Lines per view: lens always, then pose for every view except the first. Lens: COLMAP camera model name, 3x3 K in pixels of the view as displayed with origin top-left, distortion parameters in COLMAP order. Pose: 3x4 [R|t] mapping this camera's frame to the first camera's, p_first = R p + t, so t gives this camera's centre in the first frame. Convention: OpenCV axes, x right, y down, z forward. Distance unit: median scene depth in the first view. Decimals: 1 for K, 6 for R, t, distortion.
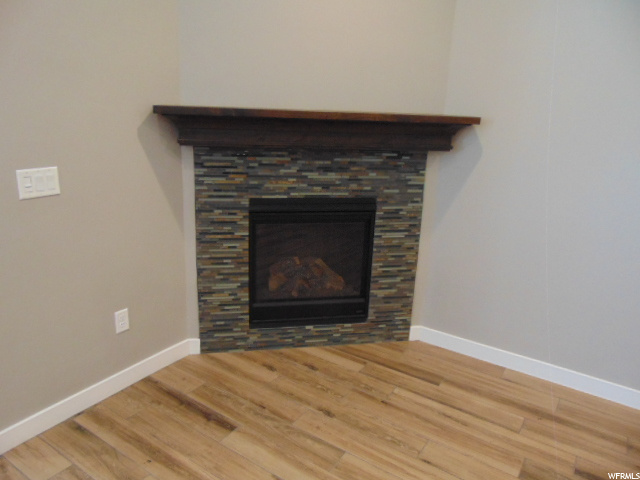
lens RADIAL K [[479.6, 0, 318.9], [0, 479.6, 241.1], [0, 0, 1]] dist [-0.005166, 0.028044]
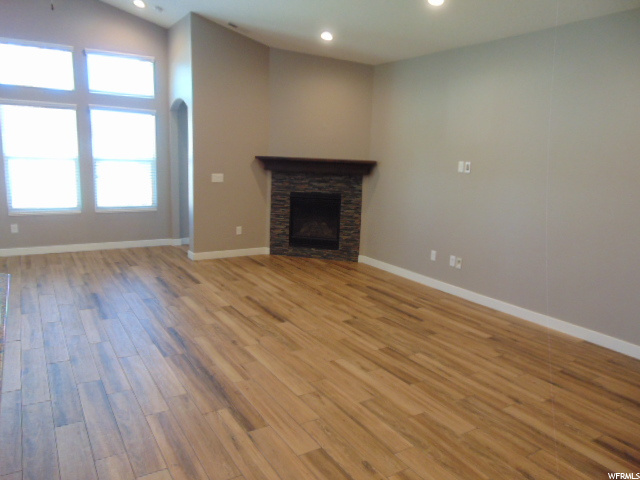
lens RADIAL K [[479.6, 0, 318.1], [0, 479.6, 234.3], [0, 0, 1]] dist [-0.005166, 0.028044]
pose [[0.910508, 0.067291, -0.407980, 1.003551], [-0.118402, 0.987783, -0.101321, 0.361308], [0.396178, 0.140560, 0.907351, -1.182571]]
